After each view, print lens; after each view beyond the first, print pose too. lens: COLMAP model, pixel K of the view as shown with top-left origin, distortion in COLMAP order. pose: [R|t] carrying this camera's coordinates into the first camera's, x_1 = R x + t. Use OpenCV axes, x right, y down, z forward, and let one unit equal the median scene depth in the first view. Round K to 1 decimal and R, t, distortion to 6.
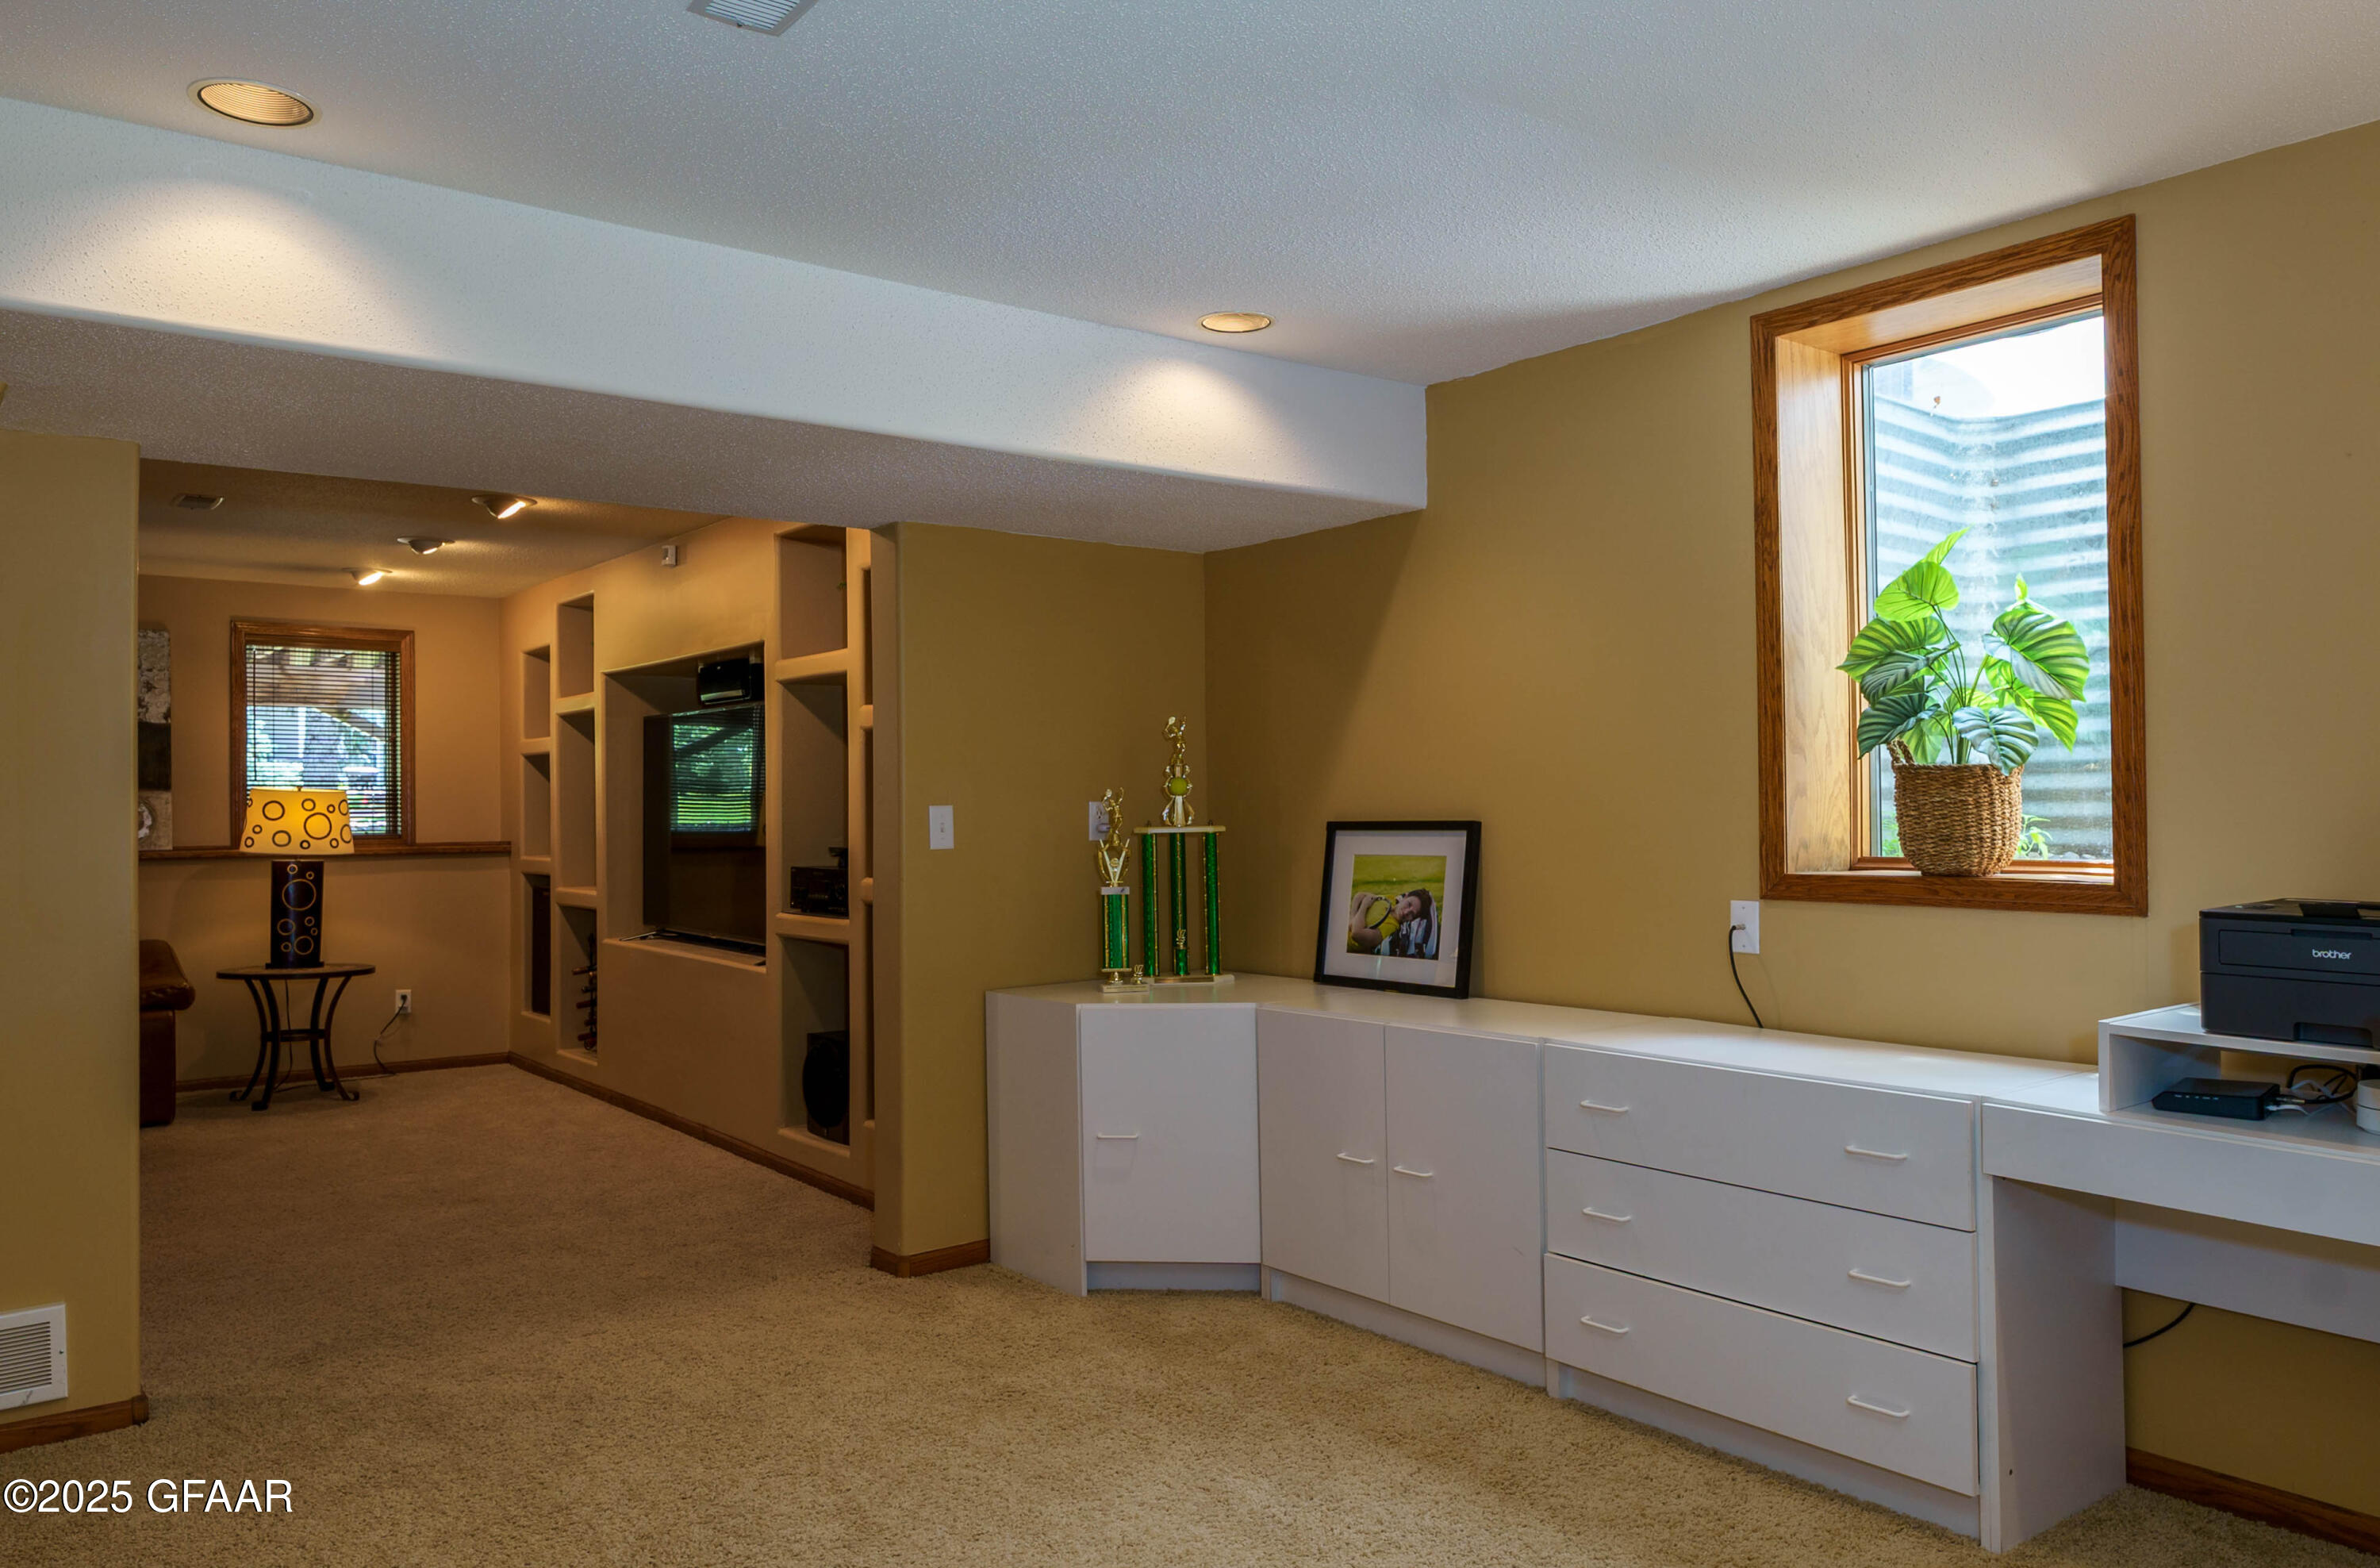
lens RADIAL K [[1663.7, 0, 1191.1], [0, 1663.7, 788.9], [0, 0, 1]] dist [0.002129, -0.010685]
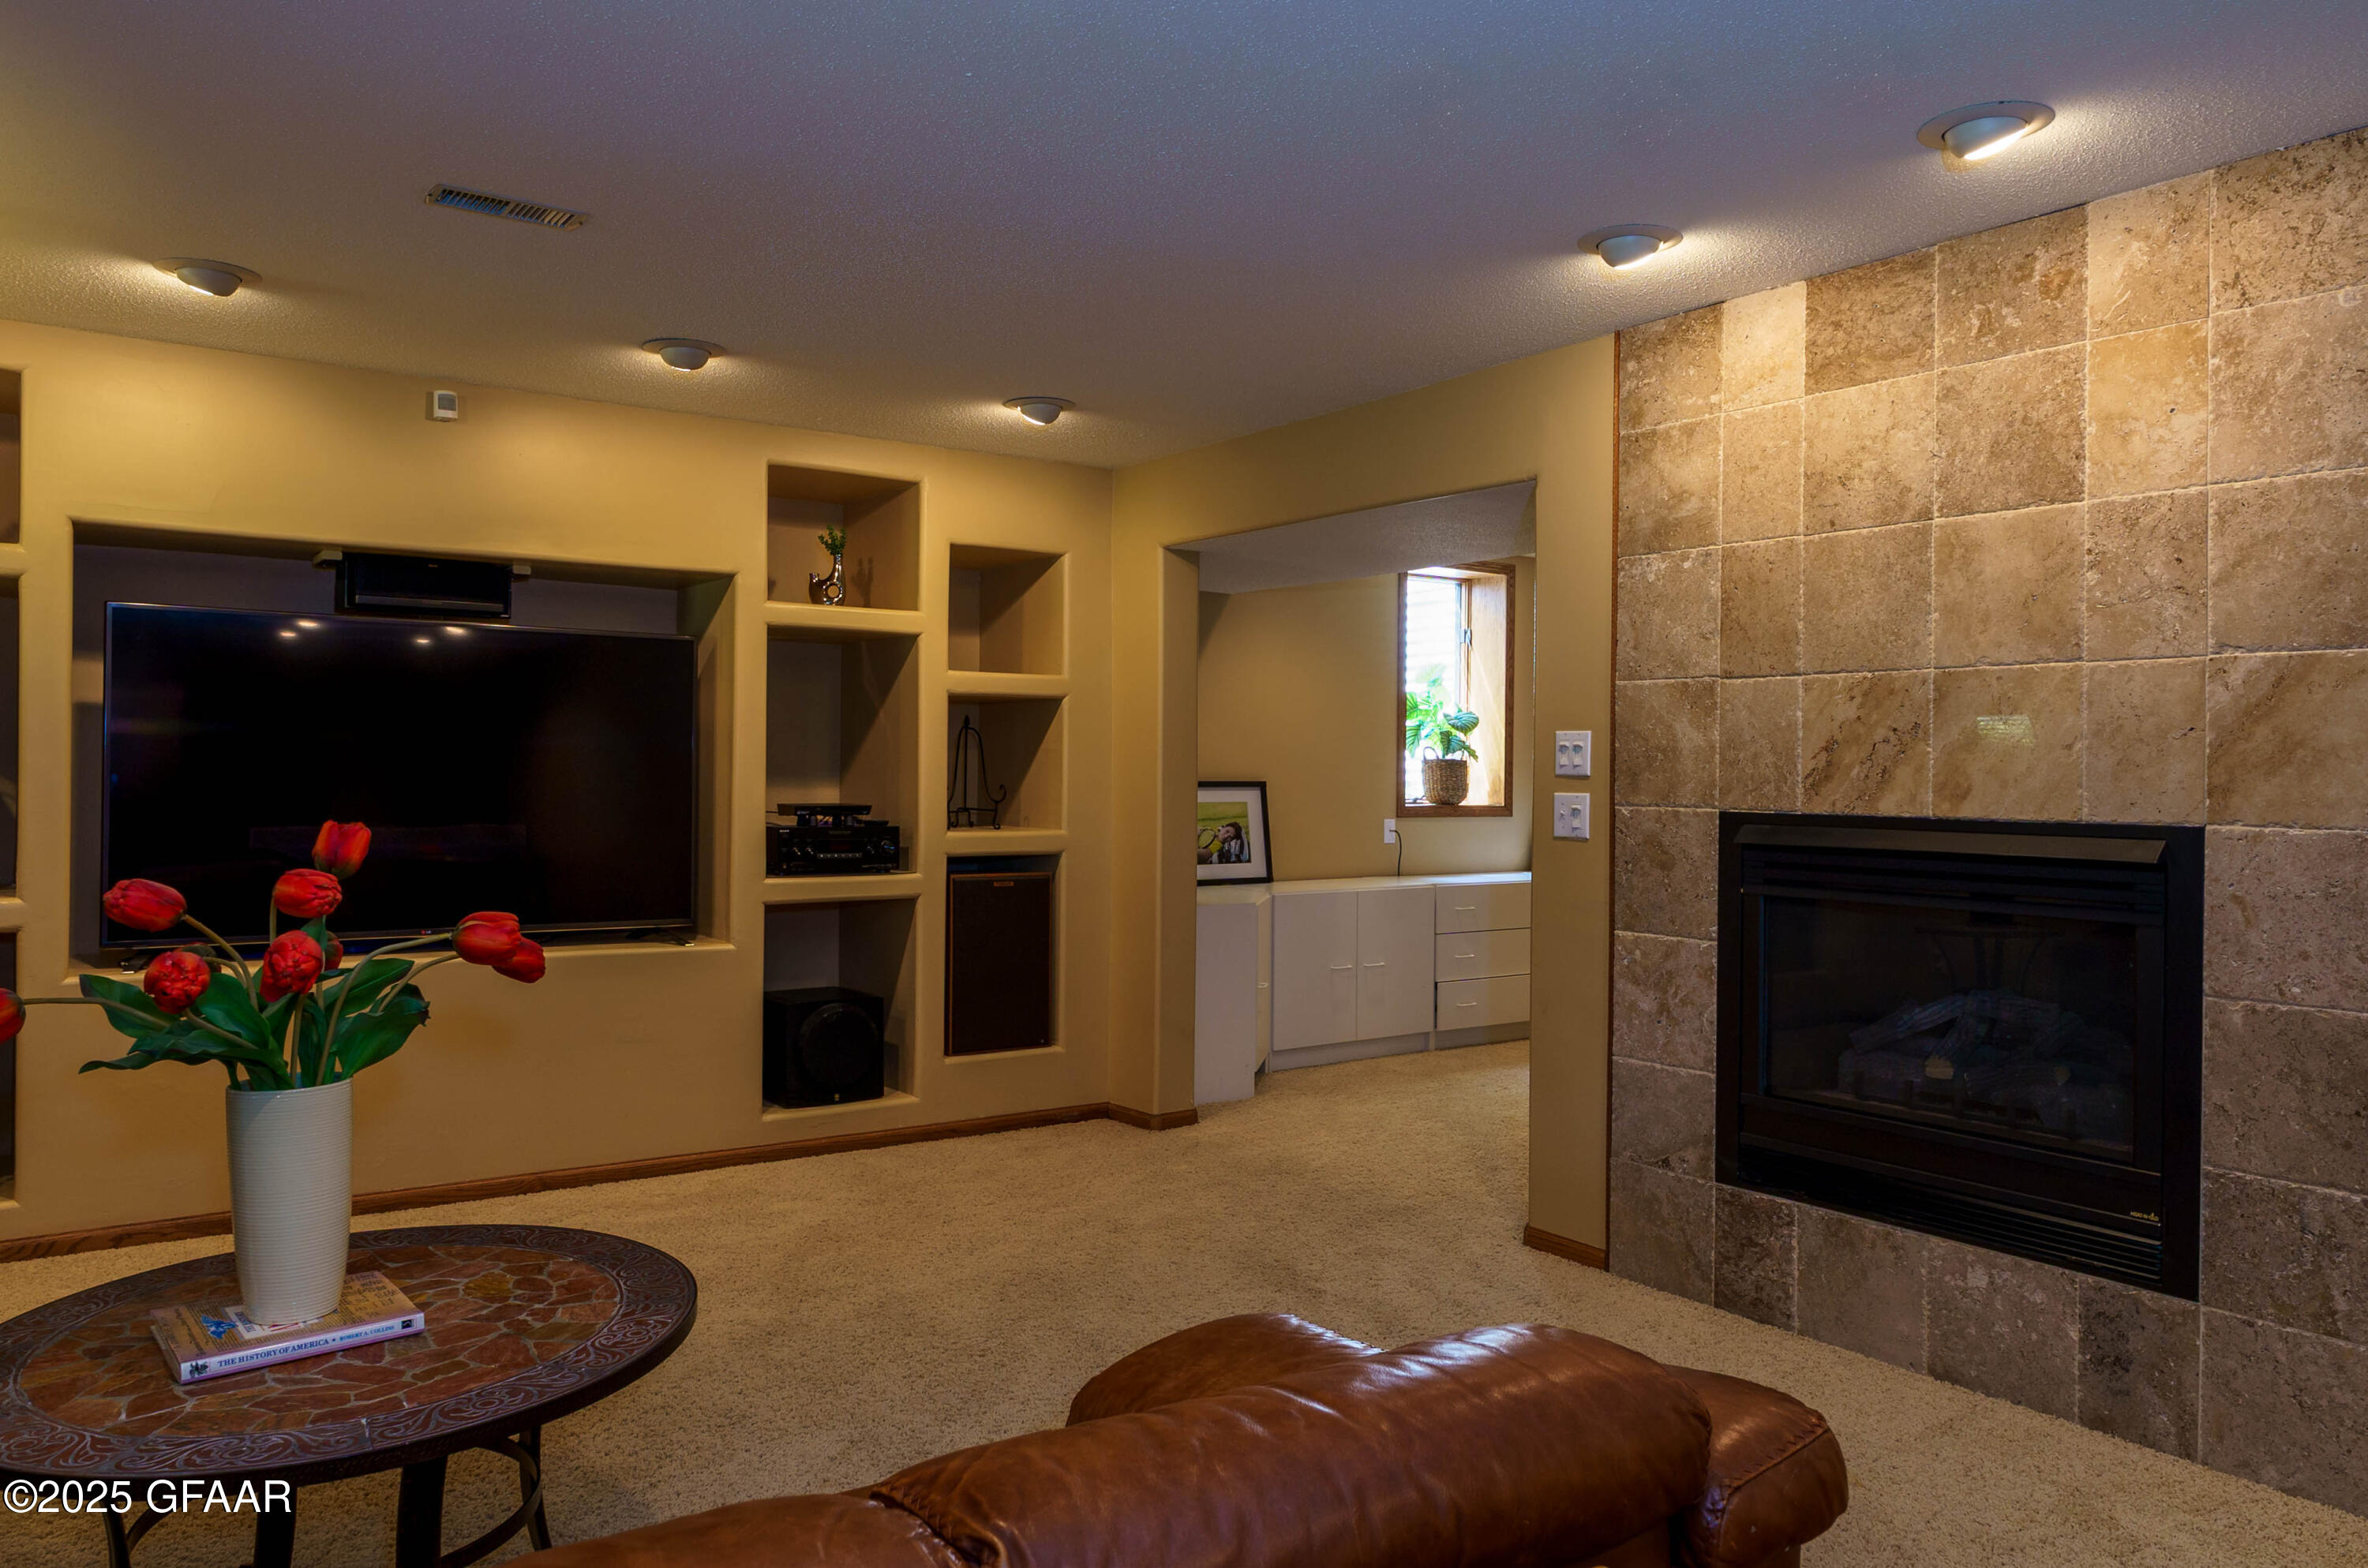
lens RADIAL K [[1654.9, 0, 1185.4], [0, 1654.9, 781.0], [0, 0, 1]] dist [0.002129, -0.010685]
pose [[0.023198, 0.001487, 0.999730, -1.550916], [-0.022525, 0.999746, -0.000964, 0.021377], [-0.999477, -0.022497, 0.023225, 1.018813]]
